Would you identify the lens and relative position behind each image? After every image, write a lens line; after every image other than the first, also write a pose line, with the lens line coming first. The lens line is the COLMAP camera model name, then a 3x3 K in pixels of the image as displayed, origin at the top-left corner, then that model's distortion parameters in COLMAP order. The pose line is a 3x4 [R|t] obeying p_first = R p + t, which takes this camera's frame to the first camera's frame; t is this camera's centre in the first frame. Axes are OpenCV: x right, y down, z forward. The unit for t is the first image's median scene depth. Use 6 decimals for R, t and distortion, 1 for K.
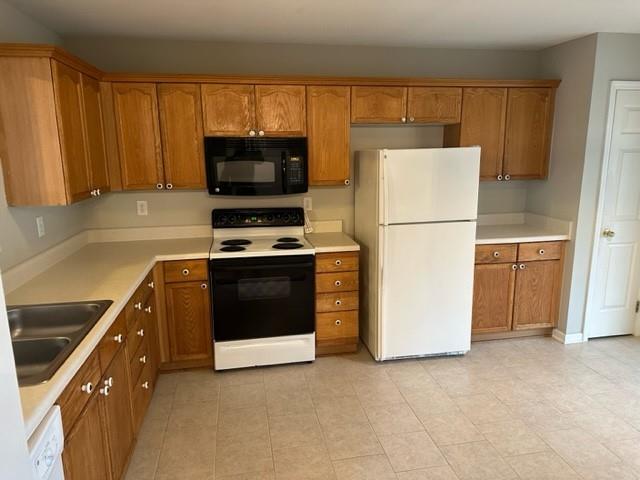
lens RADIAL K [[447.5, 0, 320.7], [0, 447.5, 245.3], [0, 0, 1]] dist [0.005685, 0.000566]
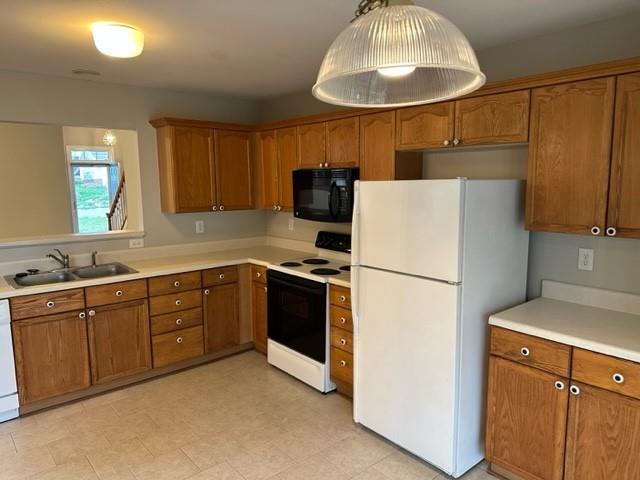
lens RADIAL K [[452.9, 0, 320.0], [0, 452.9, 240.0], [0, 0, 1]] dist [0.090298, -0.111334]
pose [[0.504490, 0.125086, -0.854309, 0.801156], [-0.180650, 0.982843, 0.037228, -0.106621], [0.844308, 0.135549, 0.518431, 0.432529]]
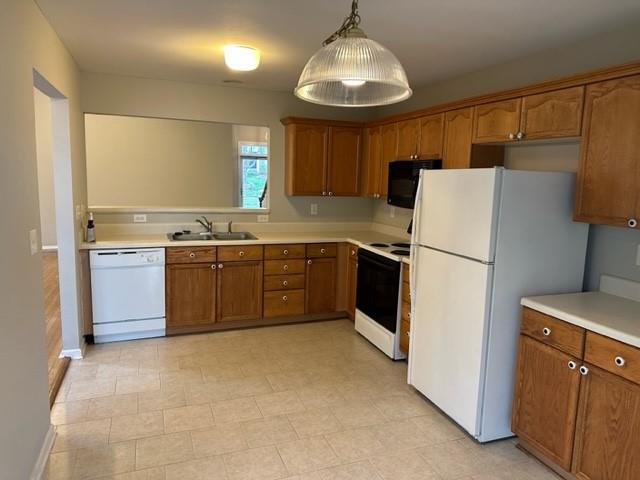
lens RADIAL K [[446.9, 0, 321.9], [0, 446.9, 235.4], [0, 0, 1]] dist [0.108763, -0.140109]
pose [[0.183907, 0.149965, -0.971436, 0.996265], [-0.238674, 0.965529, 0.103868, -0.110158], [0.953526, 0.212755, 0.213360, 0.536479]]
